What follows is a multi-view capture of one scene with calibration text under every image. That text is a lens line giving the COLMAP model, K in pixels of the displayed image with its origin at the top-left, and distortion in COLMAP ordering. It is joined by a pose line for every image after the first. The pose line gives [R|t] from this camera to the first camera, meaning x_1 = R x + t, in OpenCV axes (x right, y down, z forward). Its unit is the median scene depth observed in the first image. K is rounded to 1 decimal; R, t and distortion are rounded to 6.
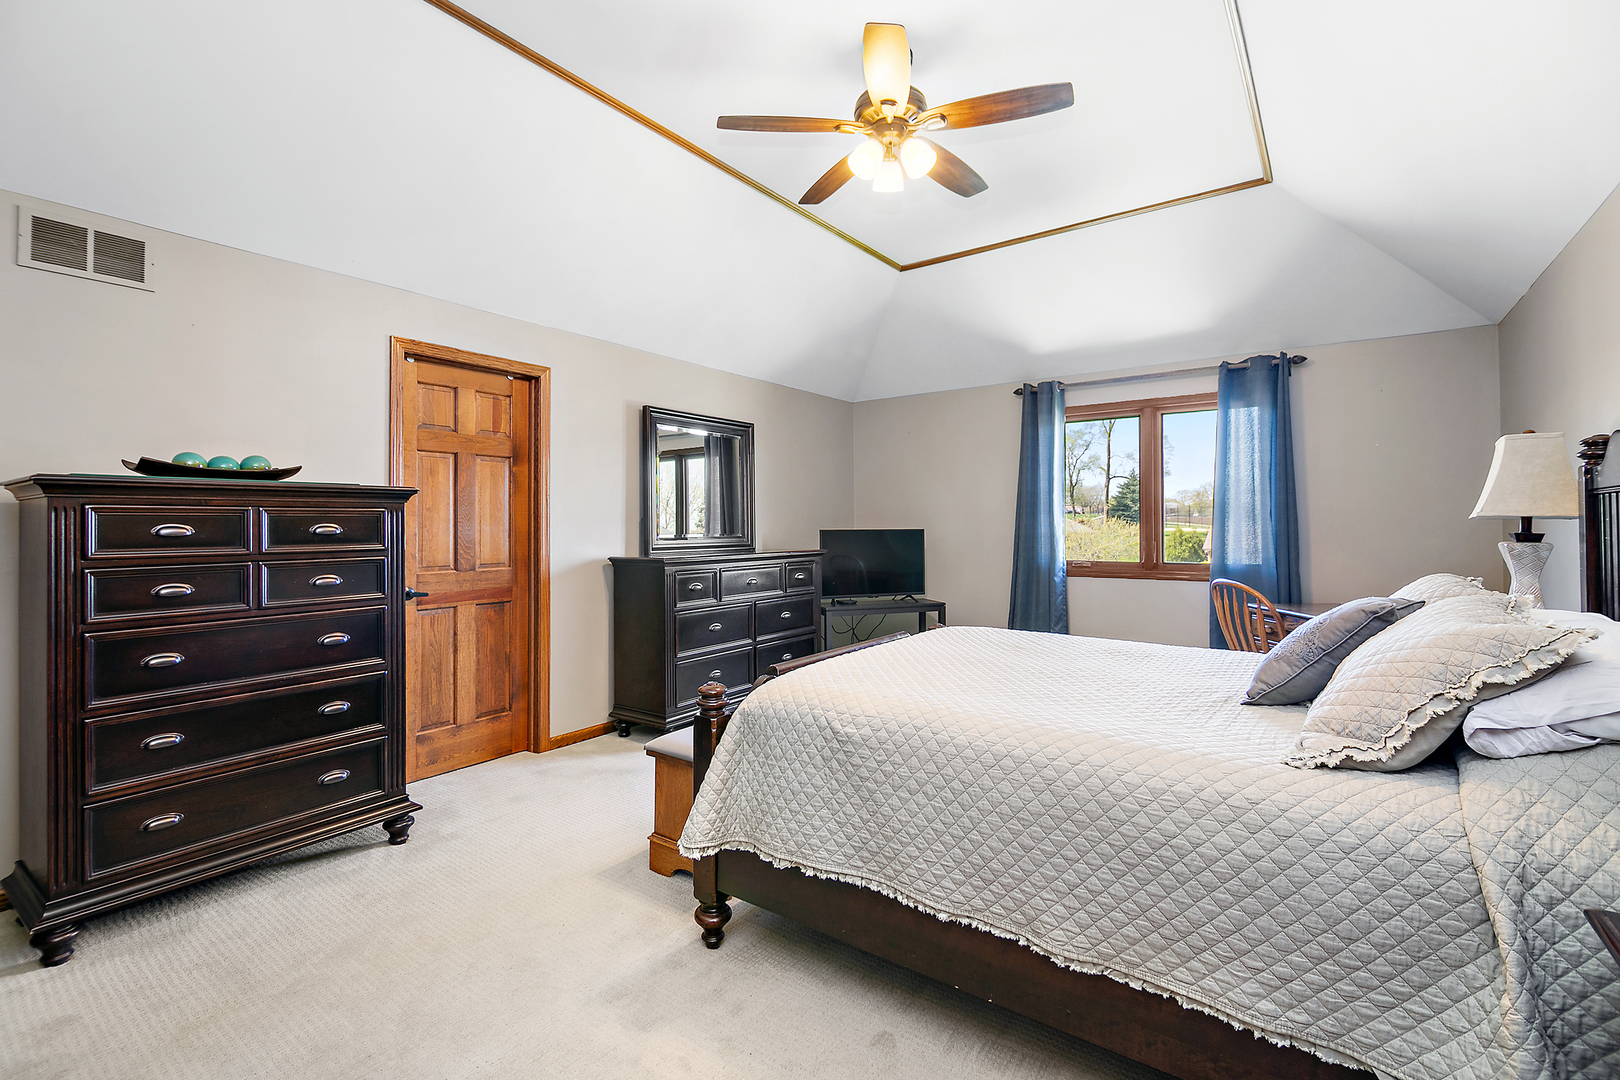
lens RADIAL K [[722.6, 0, 807.7], [0, 722.6, 532.9], [0, 0, 1]] dist [0.016928, -0.014778]
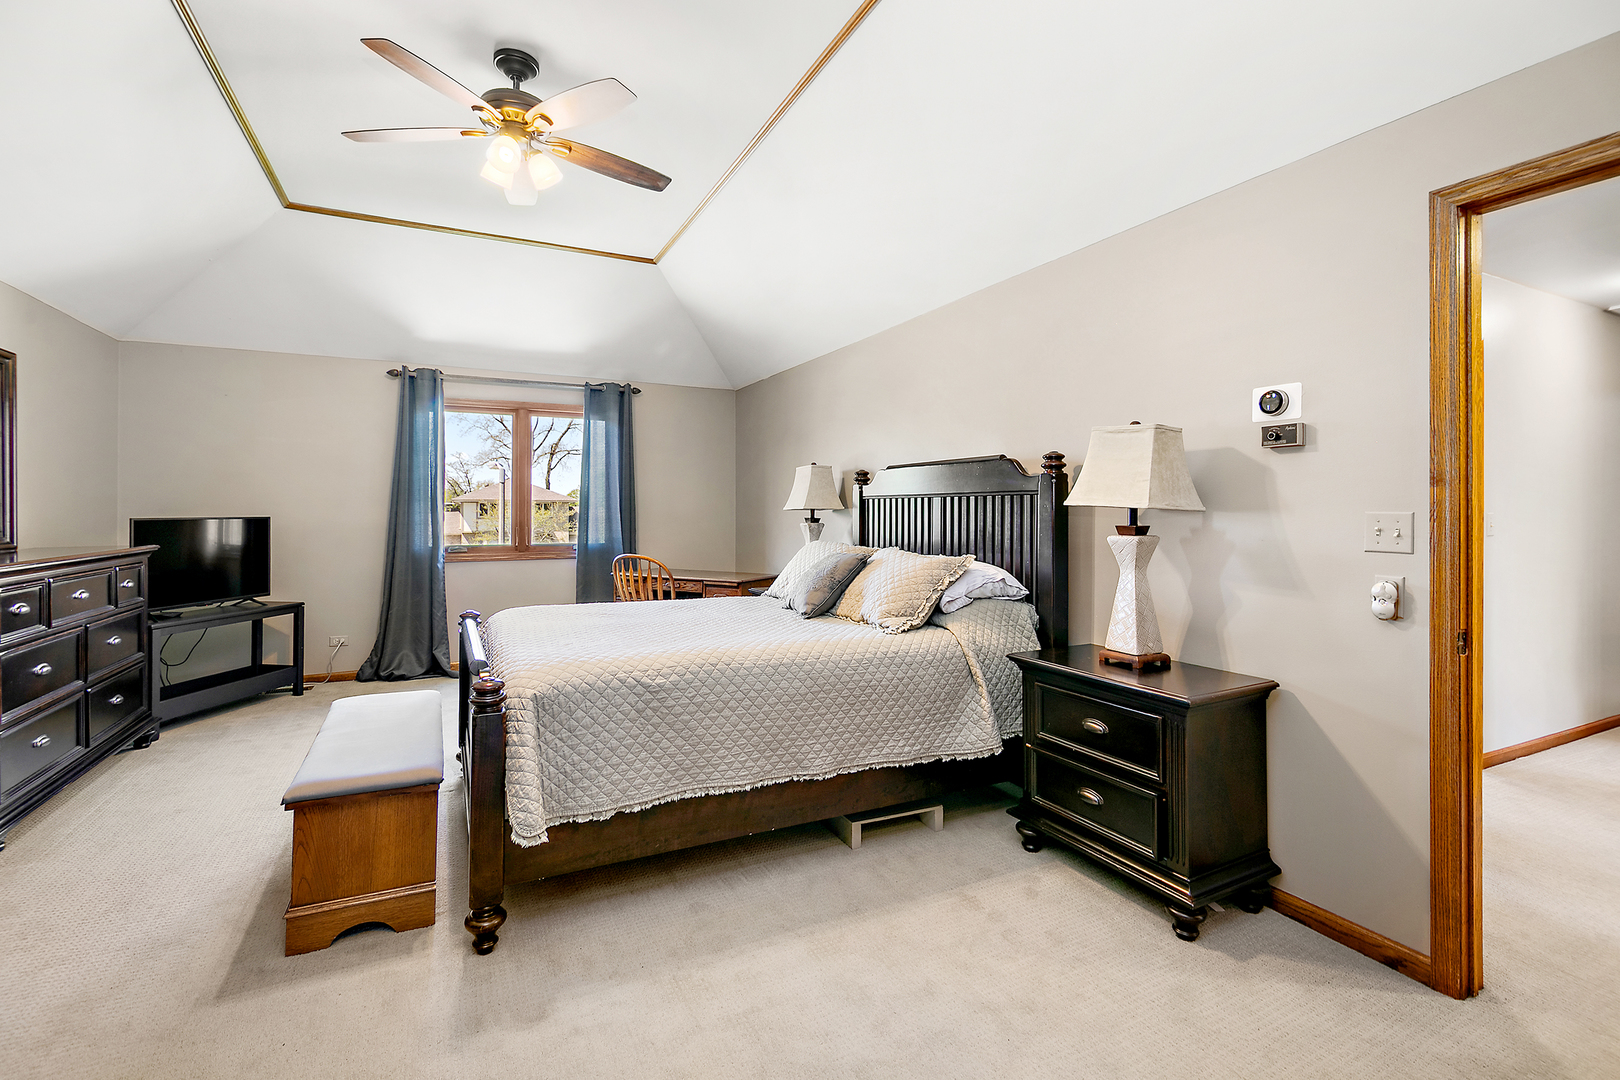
lens RADIAL K [[722.6, 0, 807.7], [0, 722.6, 532.9], [0, 0, 1]] dist [0.016928, -0.014778]
pose [[0.465395, -0.022889, 0.884807, -0.976496], [0.006983, 0.999729, 0.022189, -0.004455], [-0.885075, -0.004148, 0.465429, 0.224339]]
